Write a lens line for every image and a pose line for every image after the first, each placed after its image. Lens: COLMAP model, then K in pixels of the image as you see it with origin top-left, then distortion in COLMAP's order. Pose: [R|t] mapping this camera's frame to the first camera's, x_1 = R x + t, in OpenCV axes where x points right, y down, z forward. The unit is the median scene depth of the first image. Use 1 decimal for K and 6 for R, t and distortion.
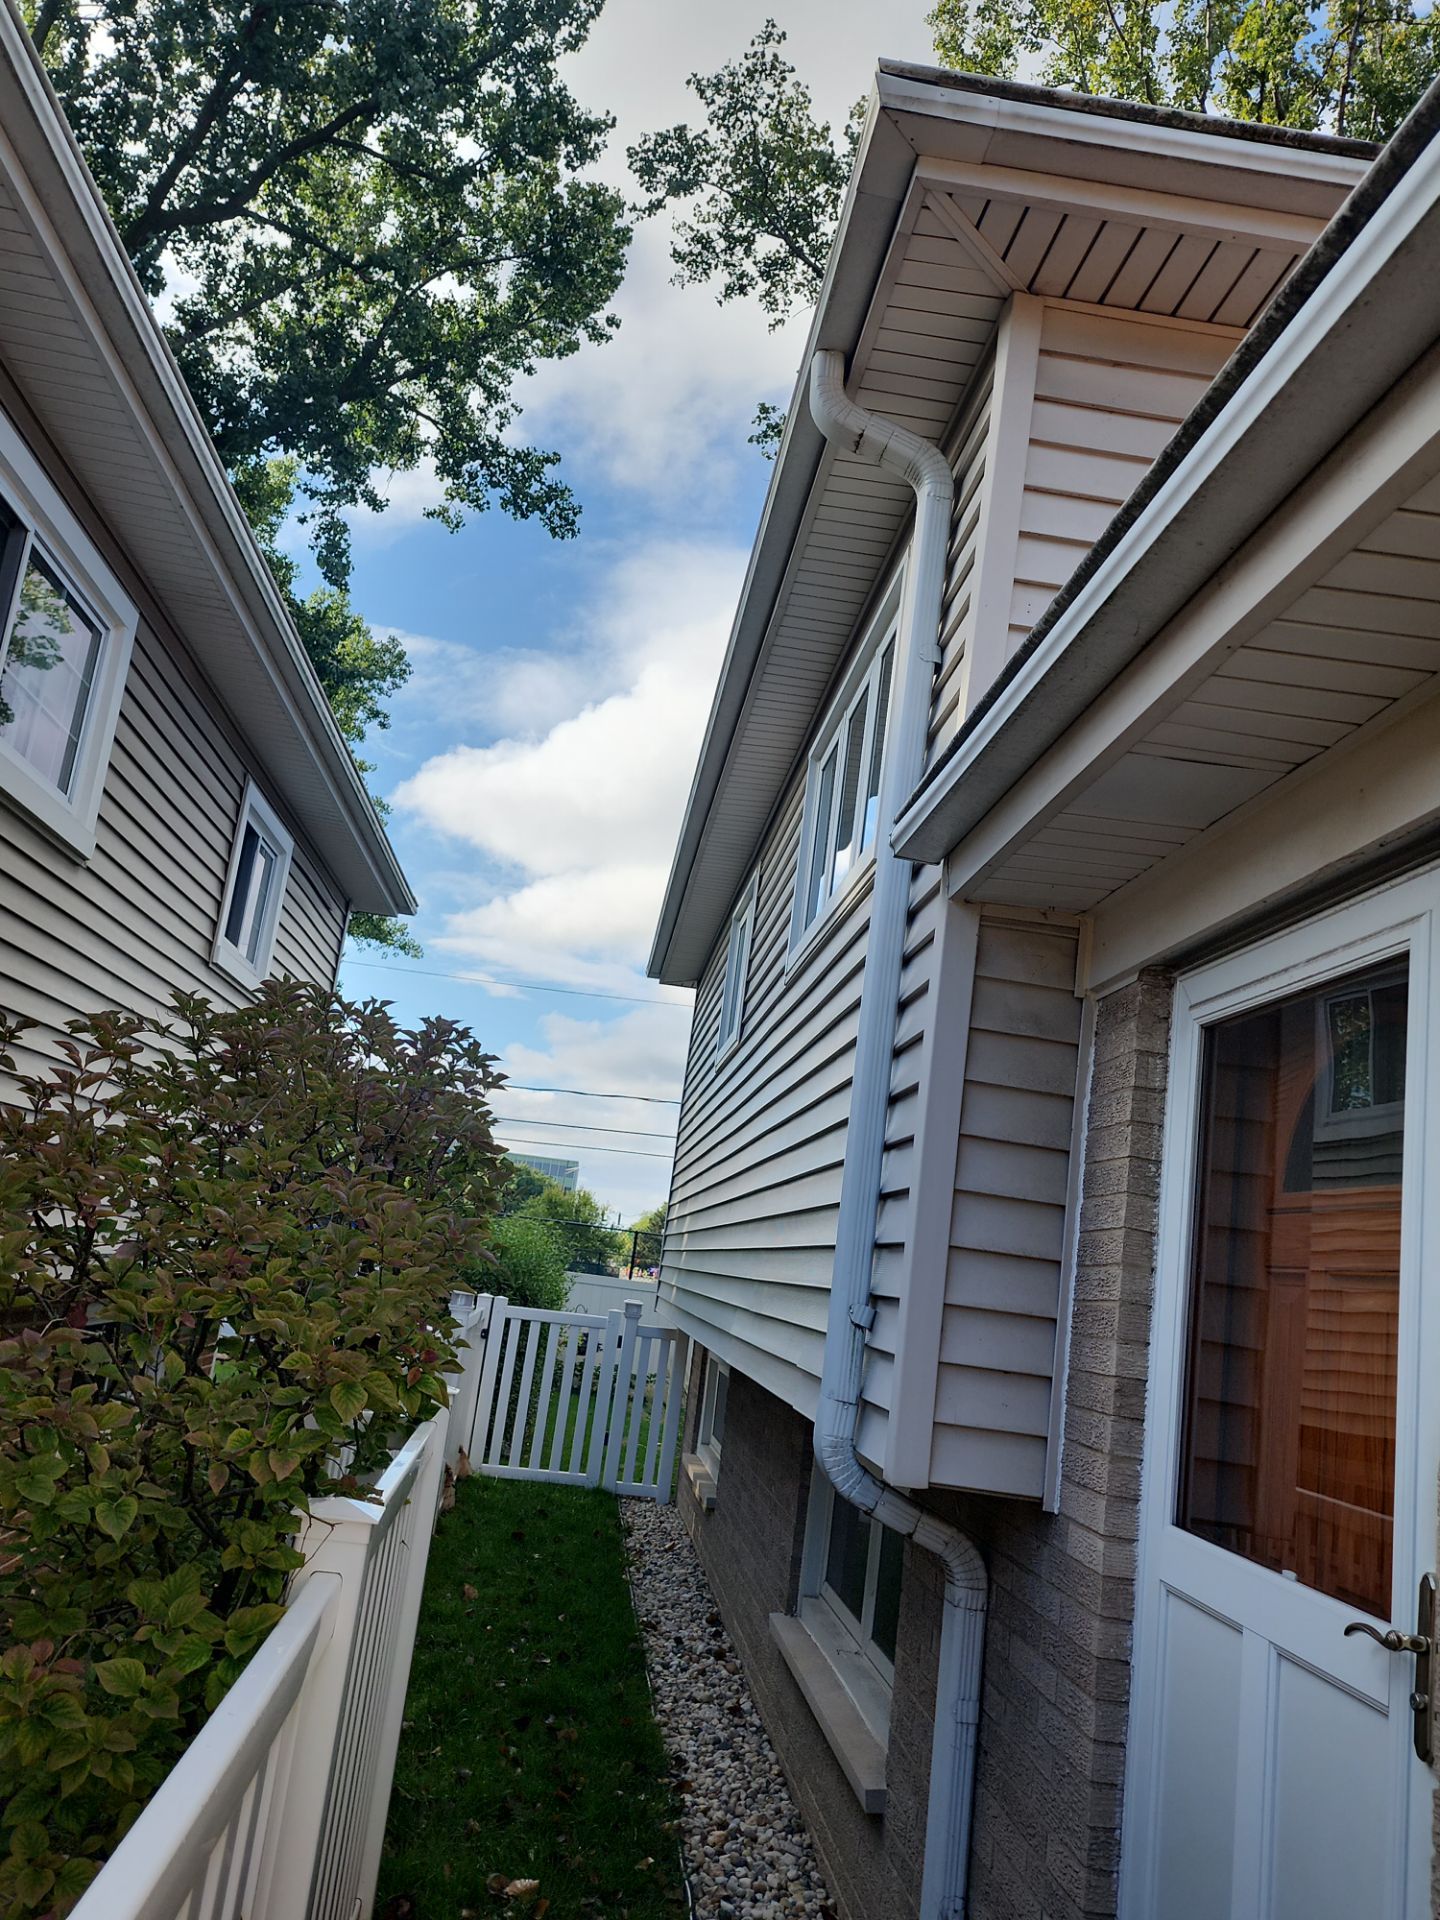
lens RADIAL K [[1429.7, 0, 710.6], [0, 1429.7, 970.8], [0, 0, 1]] dist [0.057290, 0.004139]
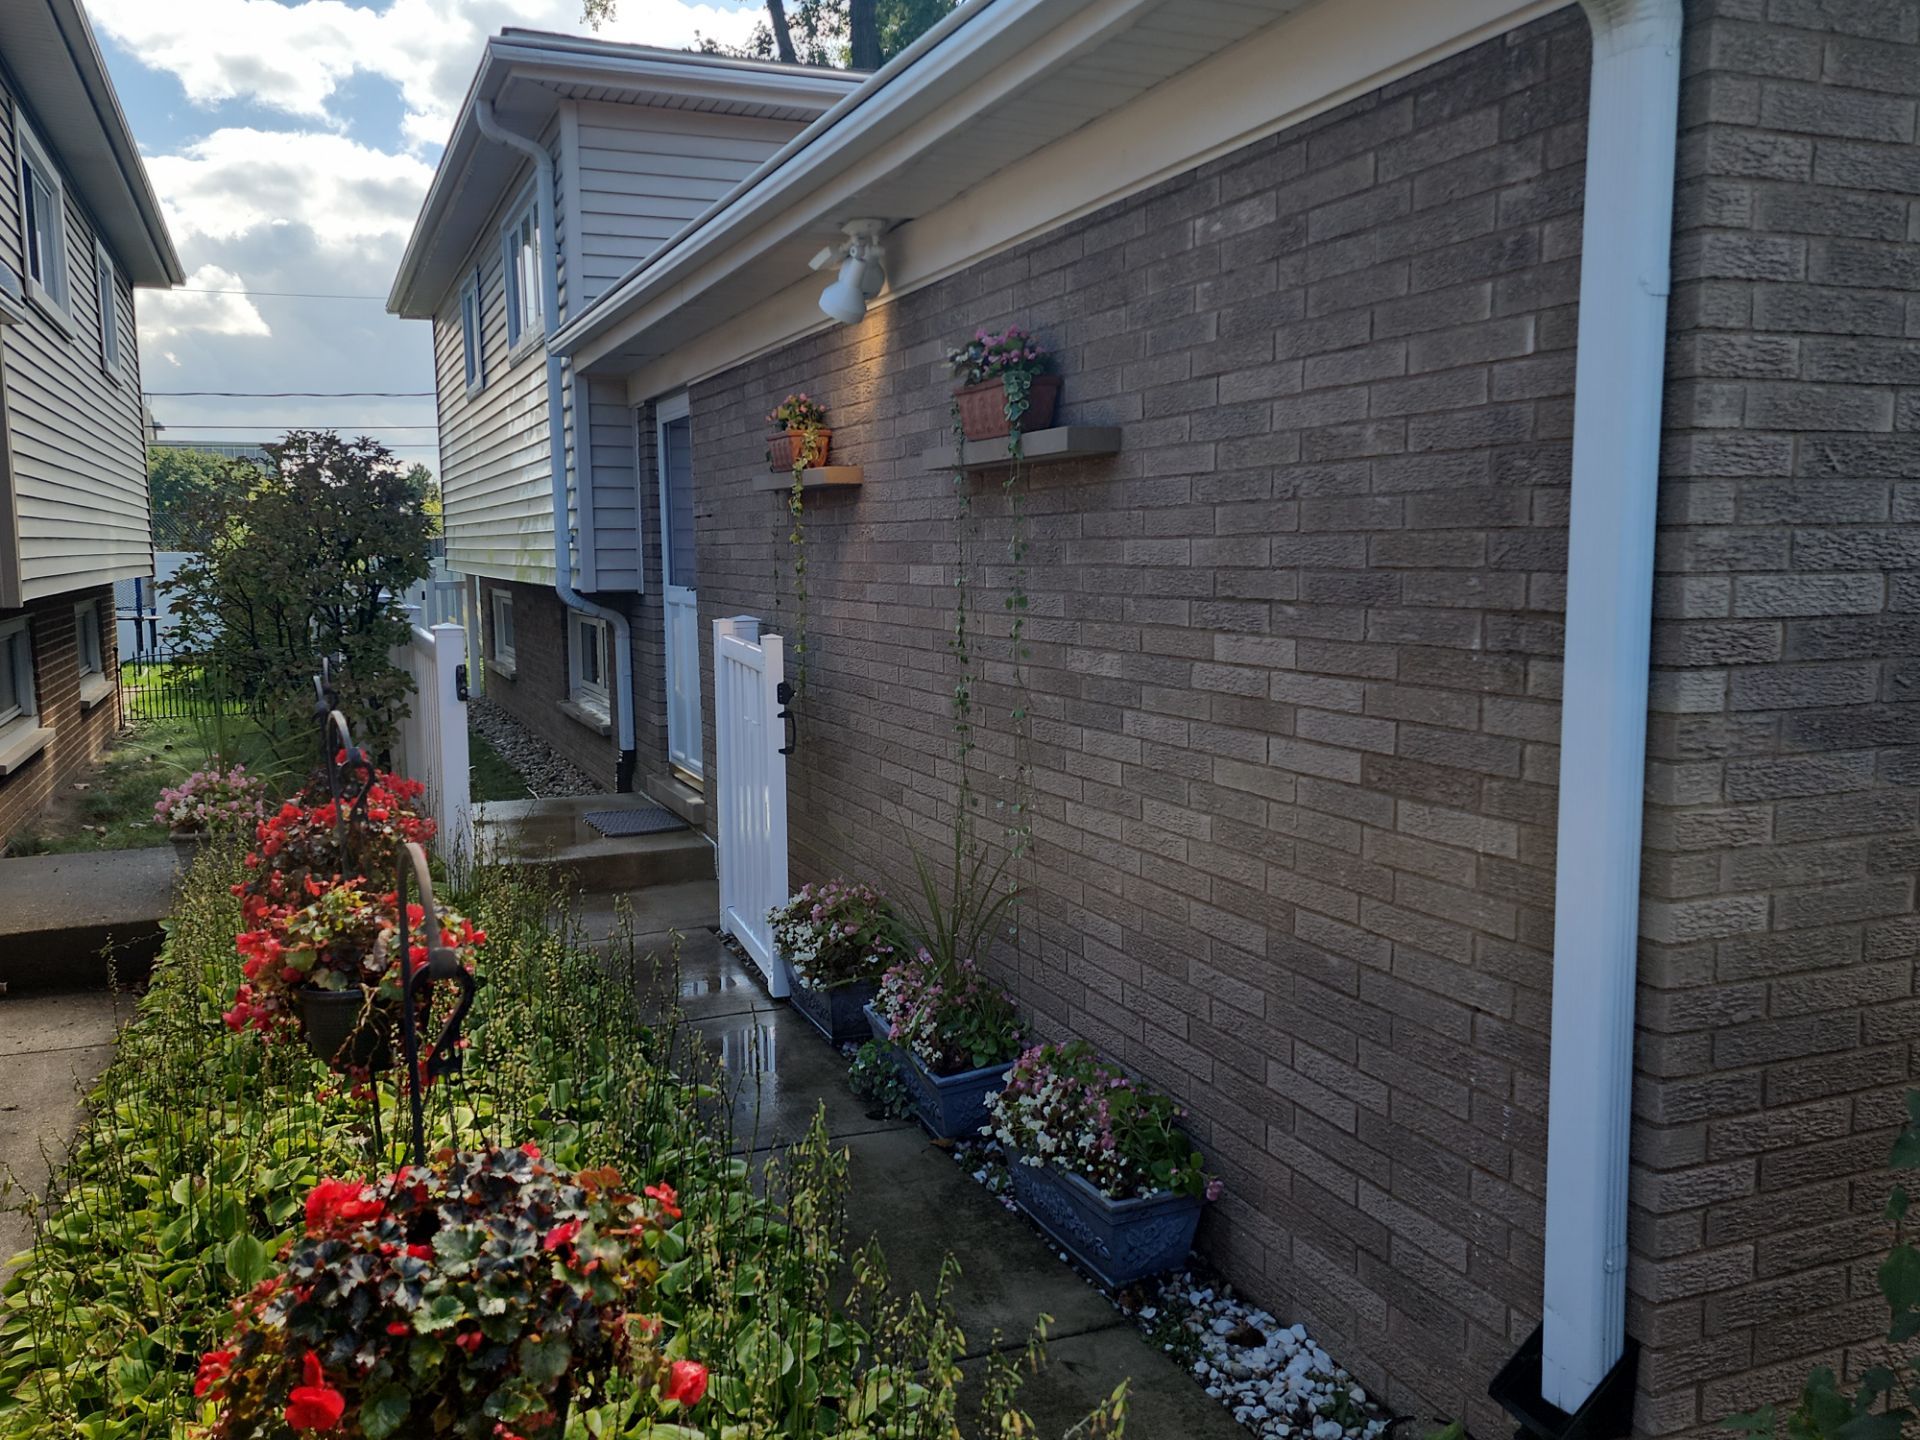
lens RADIAL K [[1598.1, 0, 957.9], [0, 1598.1, 725.7], [0, 0, 1]] dist [0.066537, -0.054154]
pose [[0.946789, -0.168405, 0.274282, -0.008530], [0.068626, 0.938220, 0.339167, -0.041088], [-0.314454, -0.302296, 0.899853, -0.213365]]
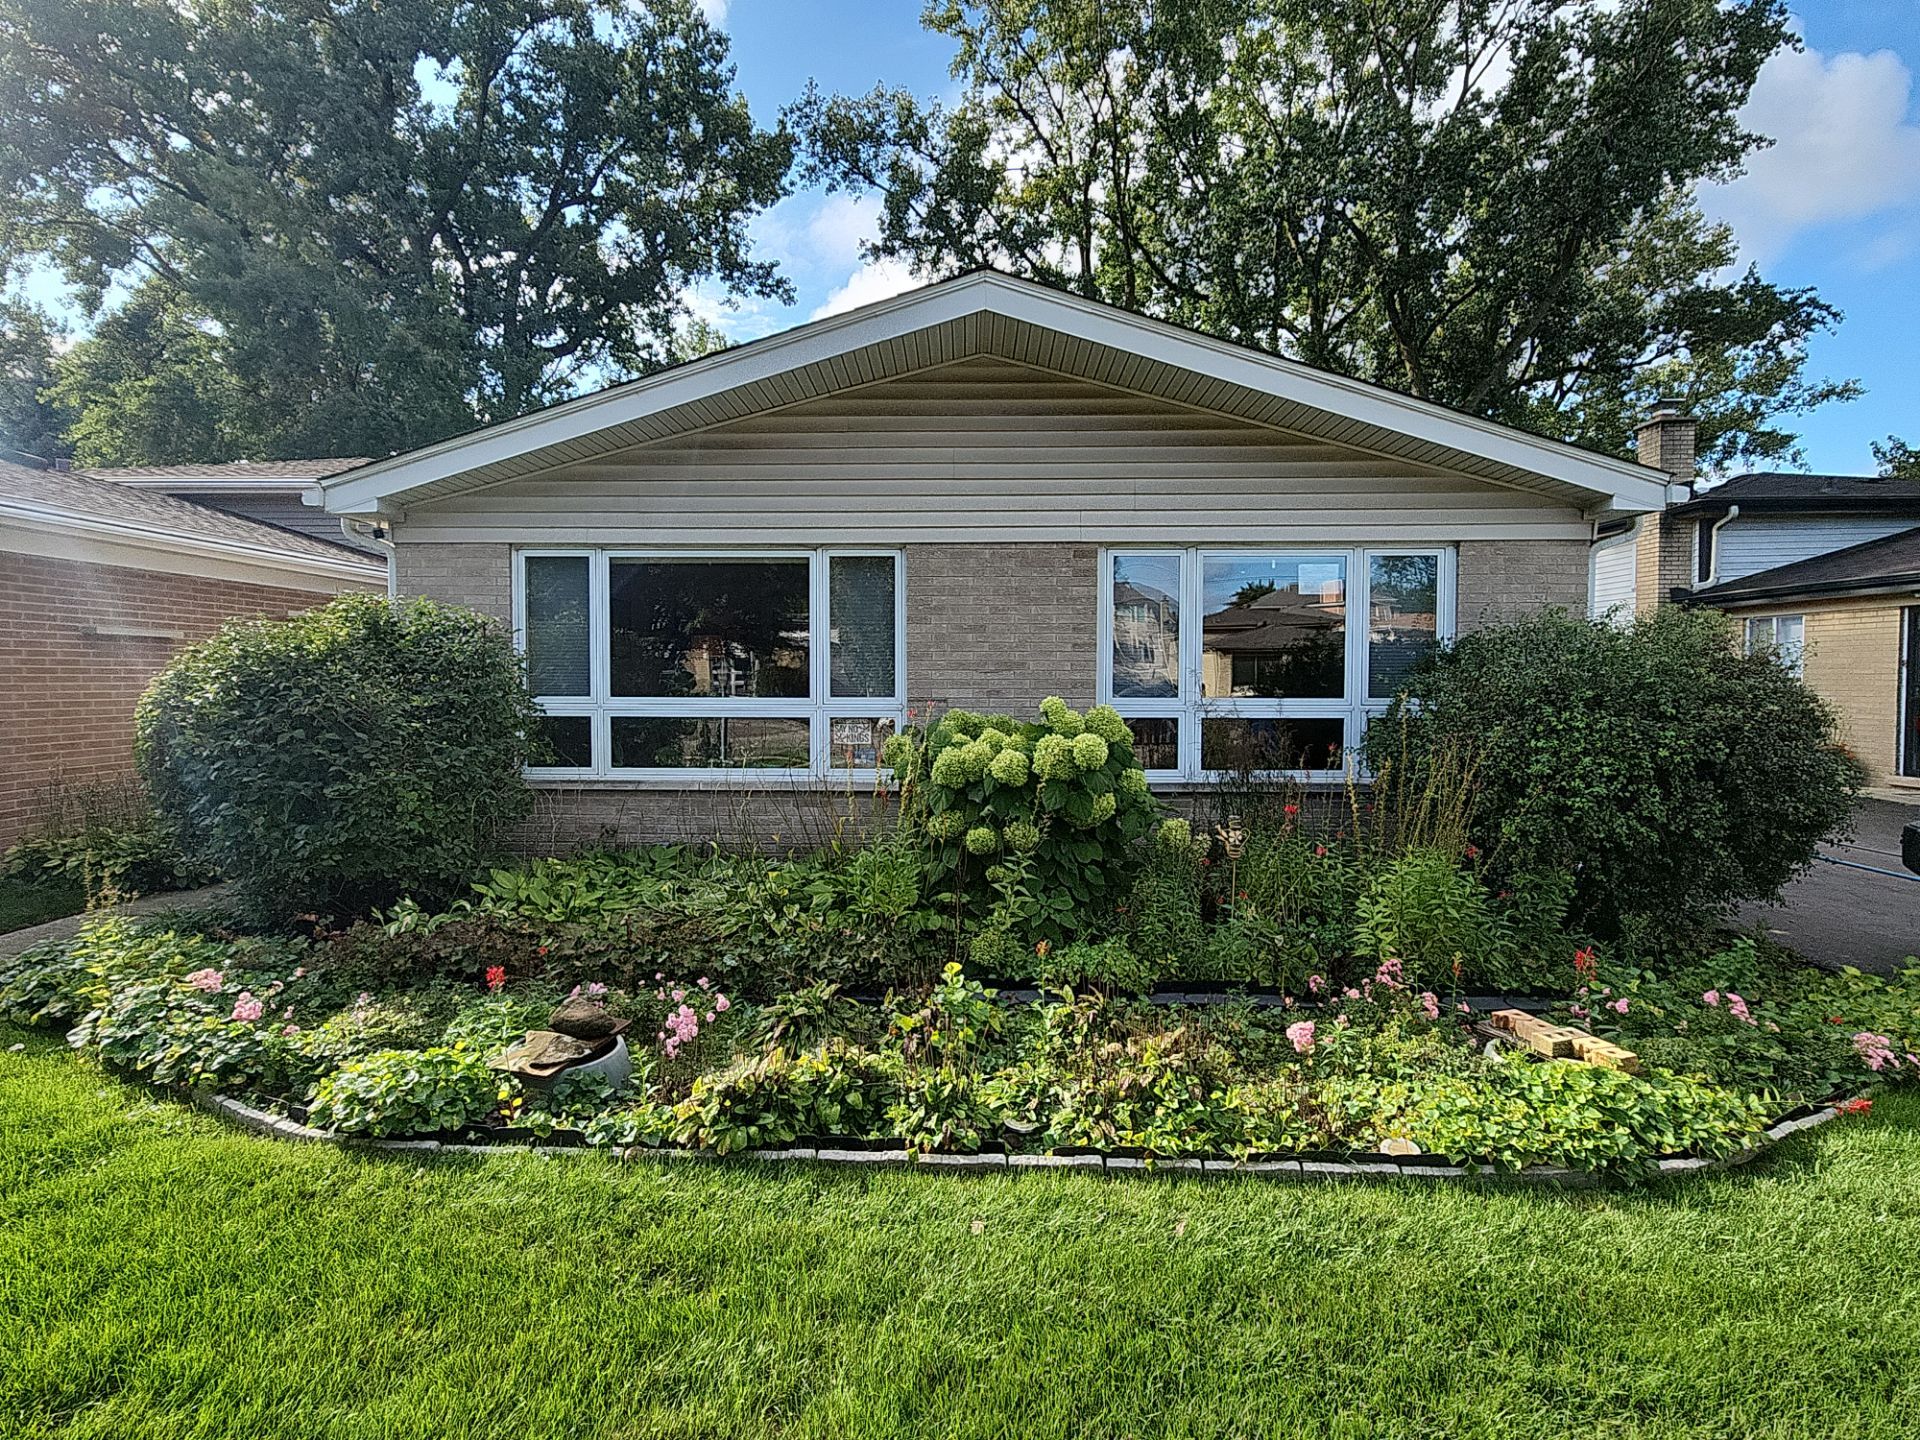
lens RADIAL K [[980.8, 0, 939.3], [0, 980.8, 715.2], [0, 0, 1]] dist [-0.003658, -0.000141]
pose [[0.983899, -0.119225, -0.133148, 0.206064], [0.146613, 0.964469, 0.219784, -0.038711], [0.102213, -0.235766, 0.966419, -0.365084]]
